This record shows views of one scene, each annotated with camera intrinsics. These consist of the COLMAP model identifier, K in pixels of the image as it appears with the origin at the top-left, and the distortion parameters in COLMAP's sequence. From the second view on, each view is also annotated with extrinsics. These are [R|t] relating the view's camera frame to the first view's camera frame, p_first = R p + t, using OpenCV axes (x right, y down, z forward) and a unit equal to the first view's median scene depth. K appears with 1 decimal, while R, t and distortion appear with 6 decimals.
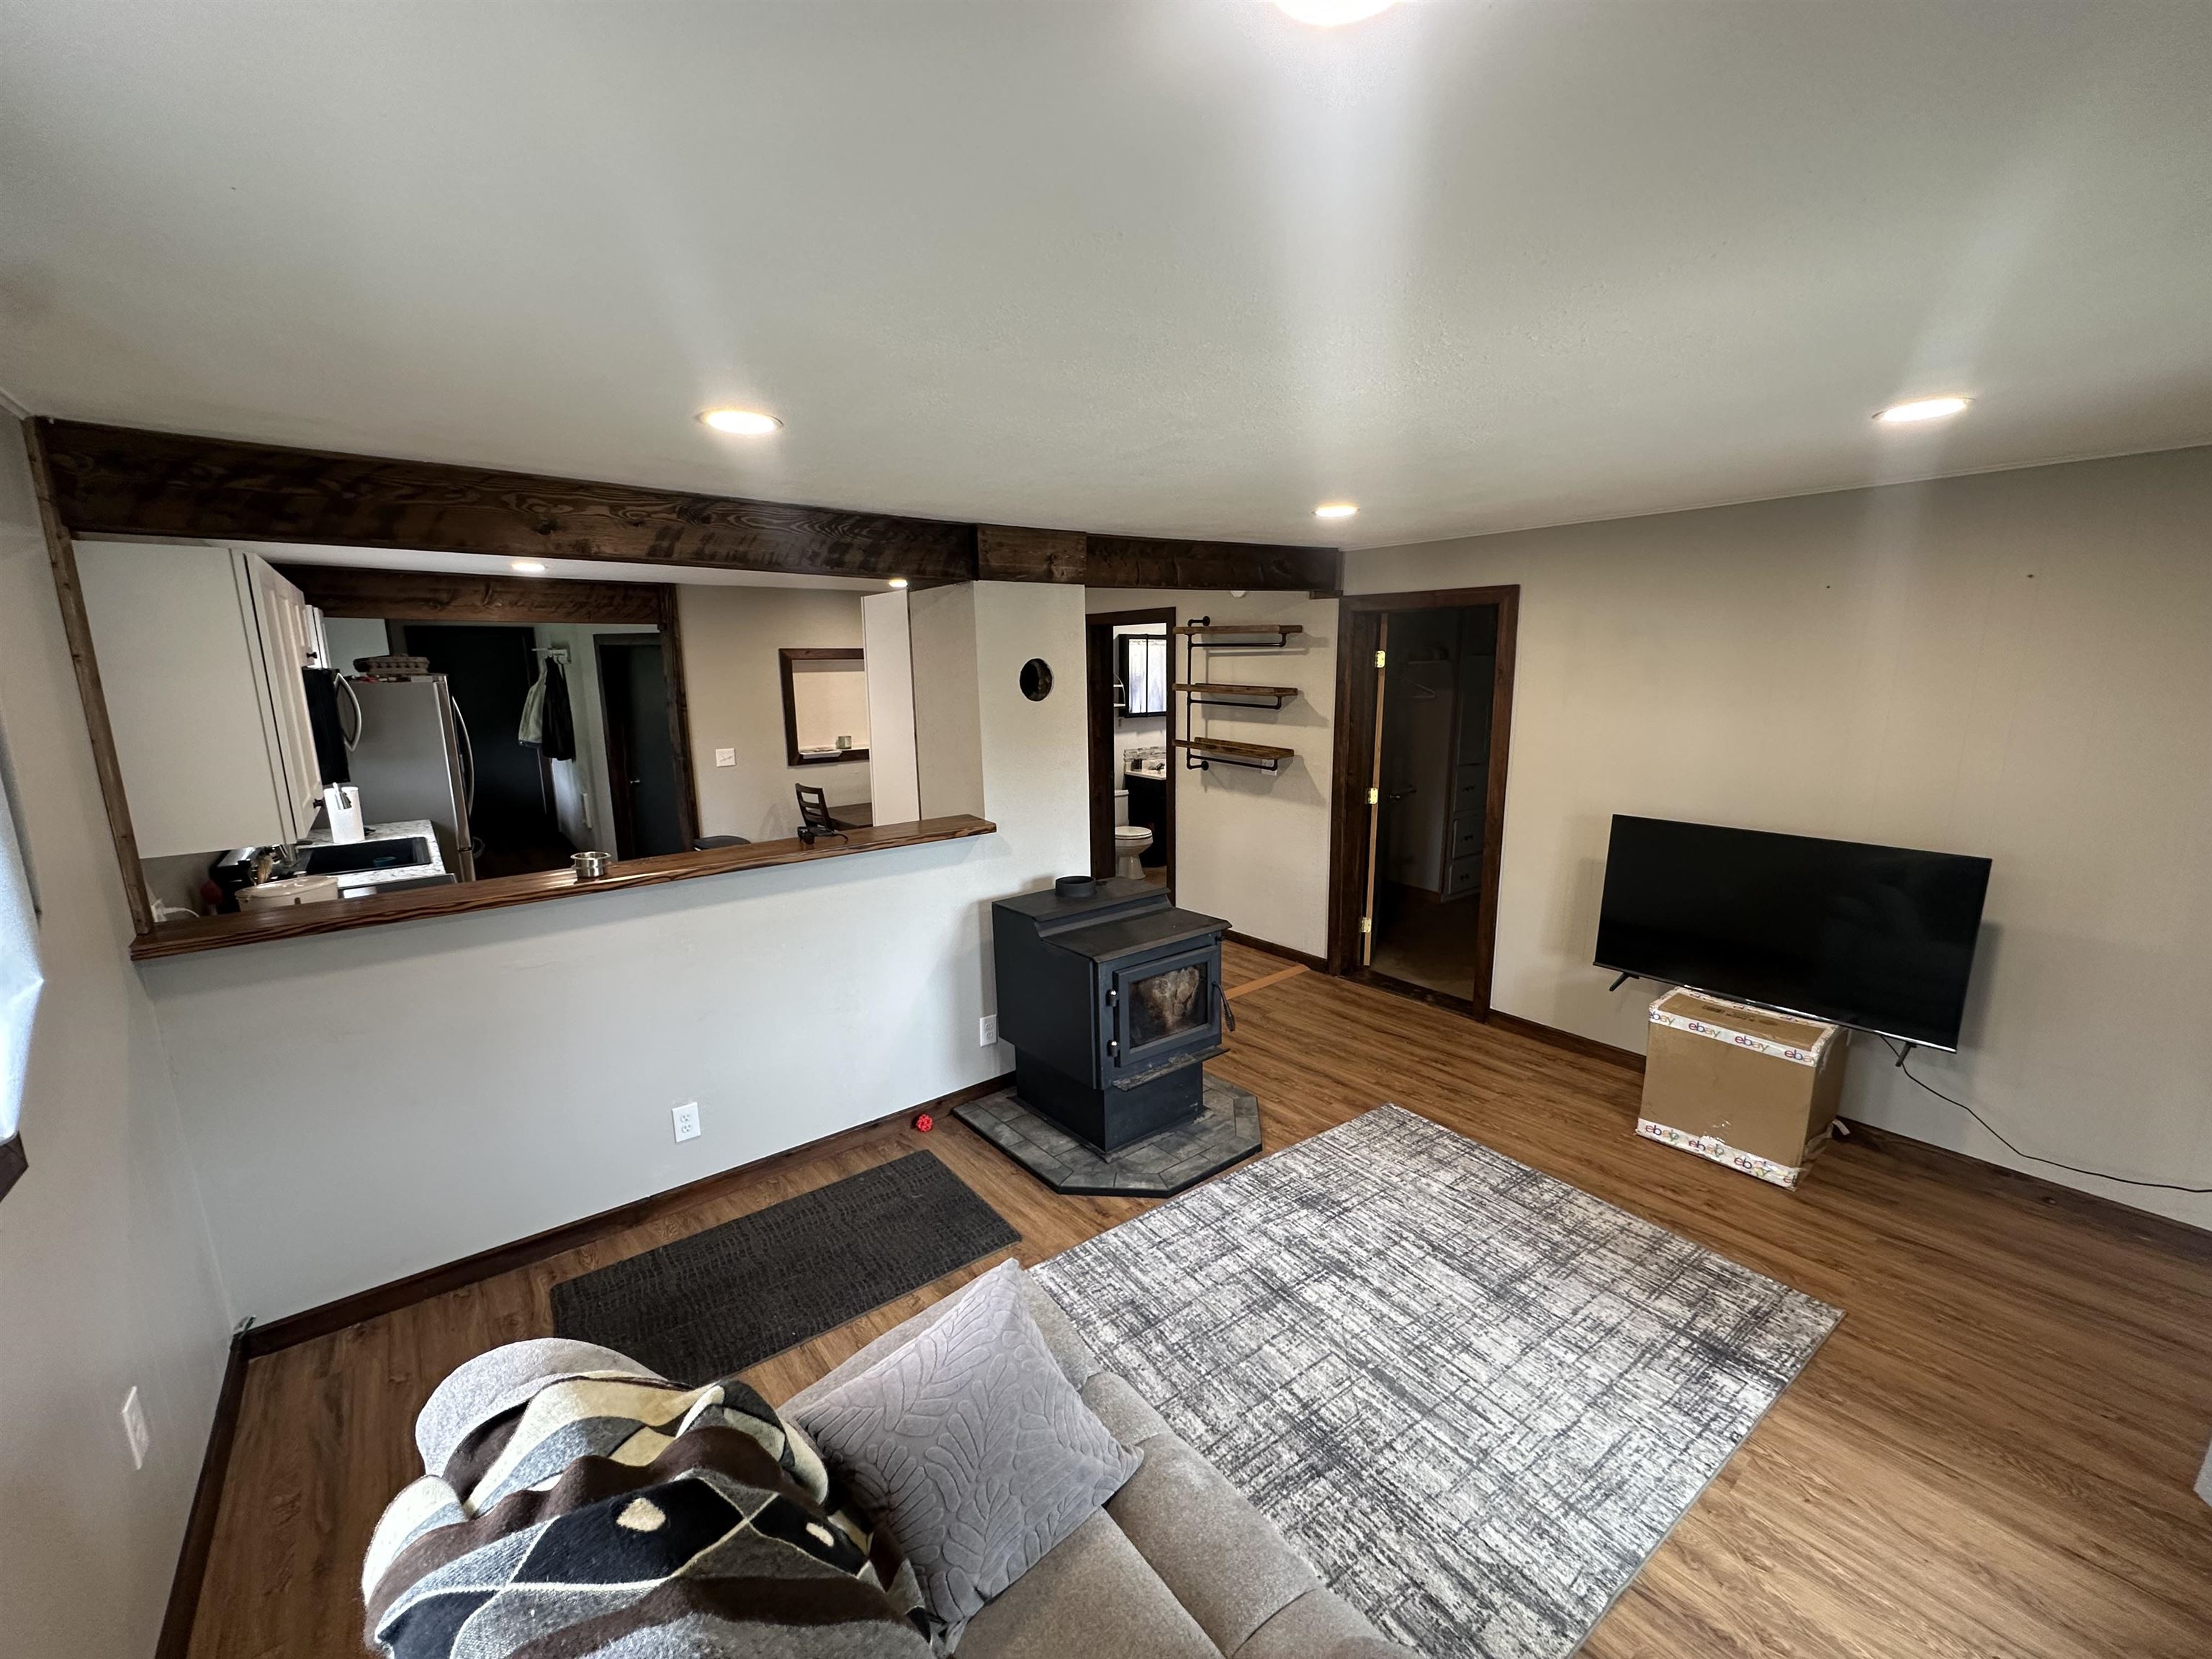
lens RADIAL K [[873.7, 0, 1106.0], [0, 873.7, 829.5], [0, 0, 1]] dist [-0.000386, -0.000284]
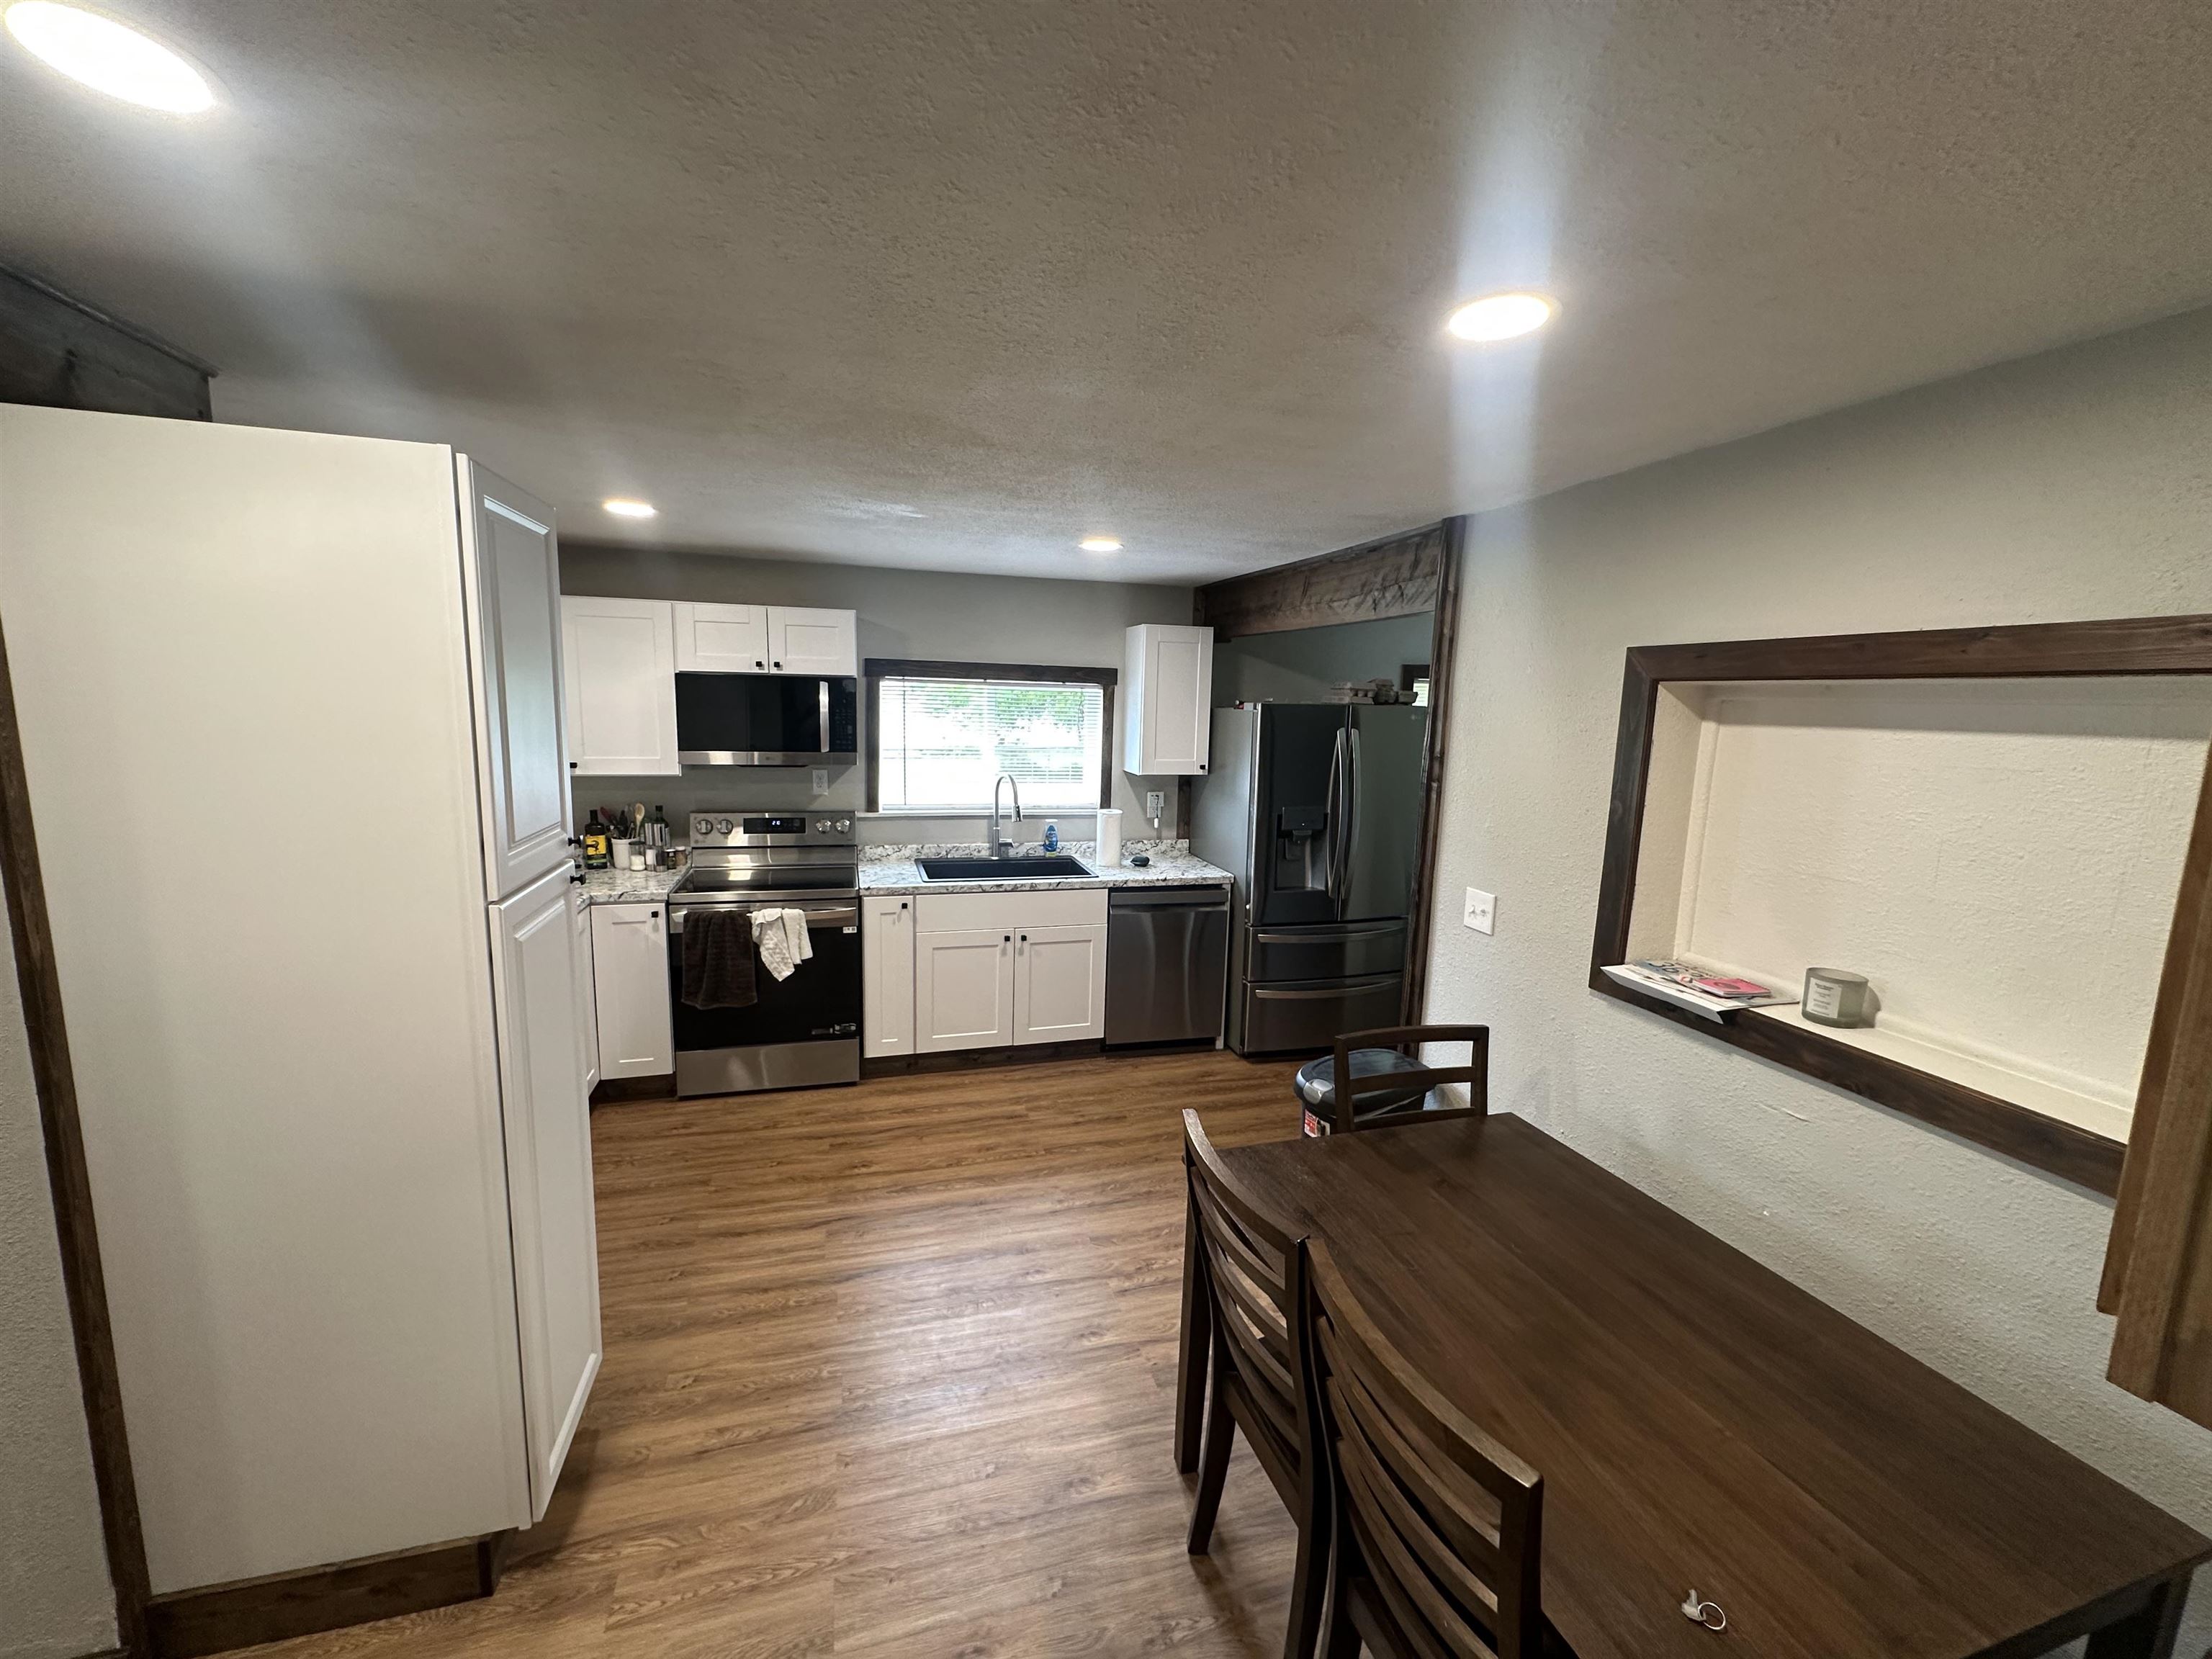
lens RADIAL K [[873.7, 0, 1106.0], [0, 873.7, 829.5], [0, 0, 1]] dist [-0.000386, -0.000284]
pose [[-0.370812, 0.124973, -0.920261, -0.002044], [-0.197088, 0.957745, 0.209478, -0.212071], [0.907554, 0.259049, -0.330513, 1.214454]]
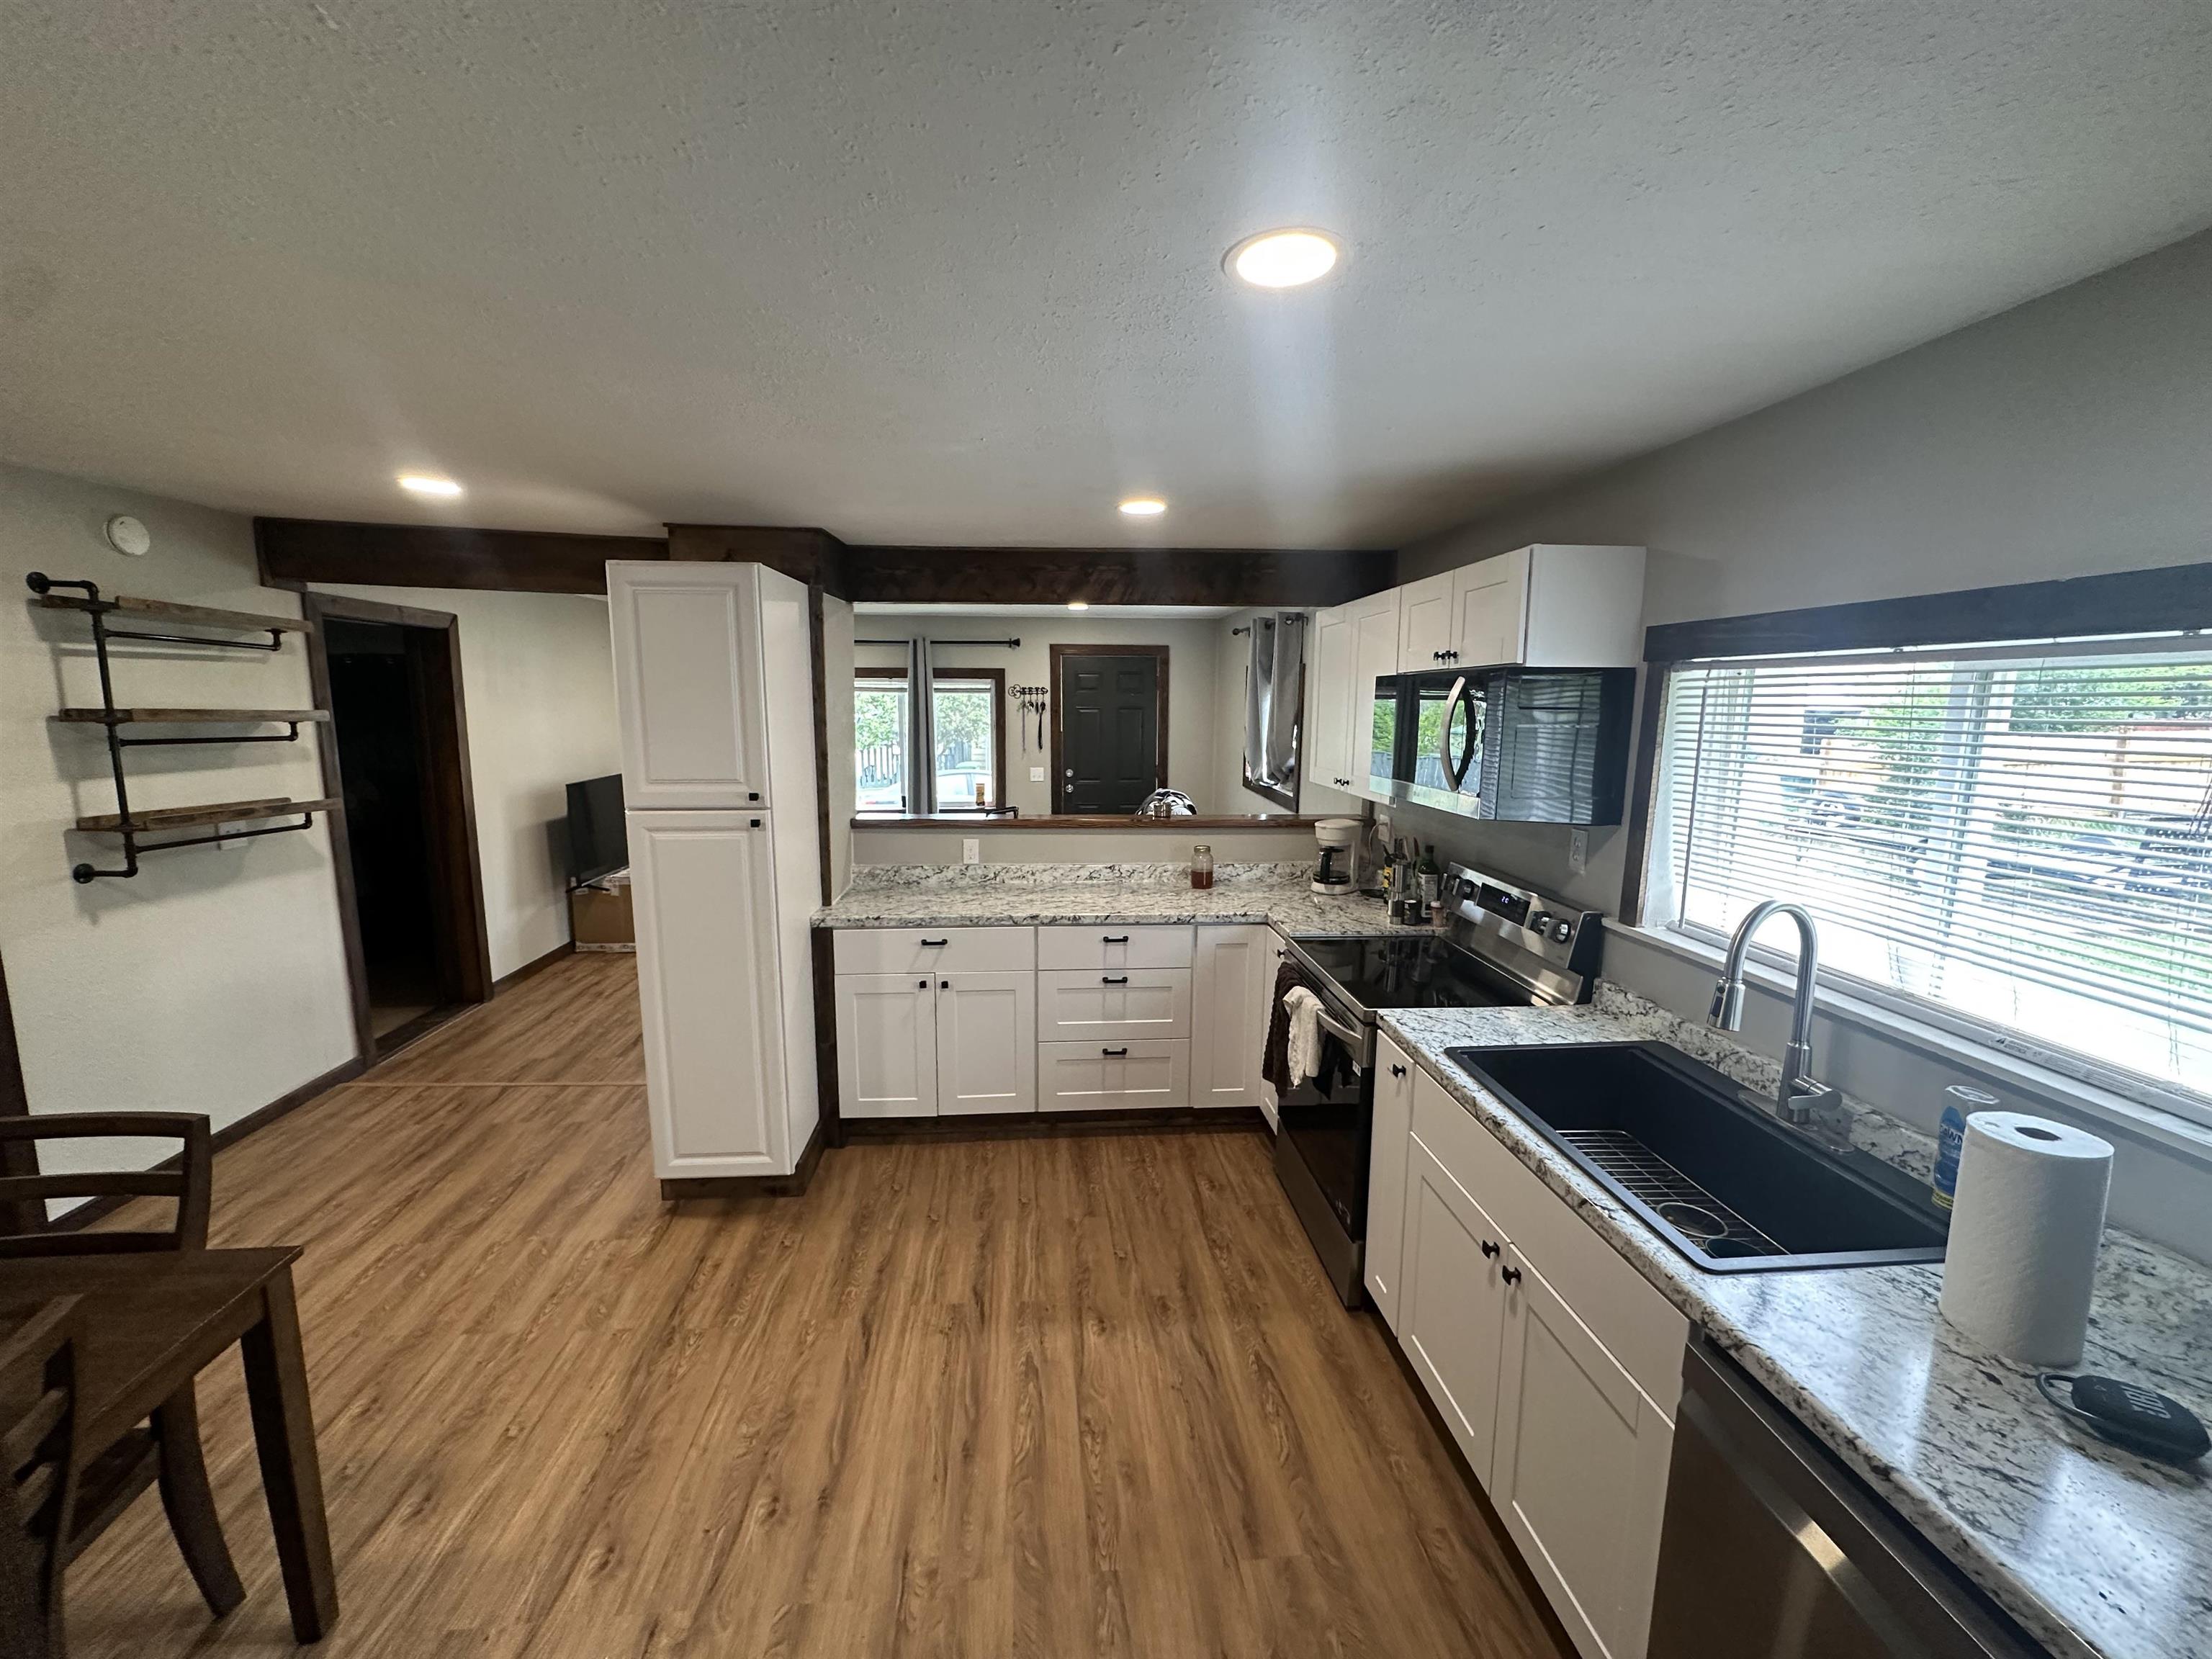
lens RADIAL K [[873.7, 0, 1106.0], [0, 873.7, 829.5], [0, 0, 1]] dist [-0.000386, -0.000284]
pose [[-0.833733, -0.082136, 0.546024, -0.716405], [0.100450, 0.949812, 0.296255, -0.208672], [-0.542954, 0.301846, -0.783639, 1.197886]]
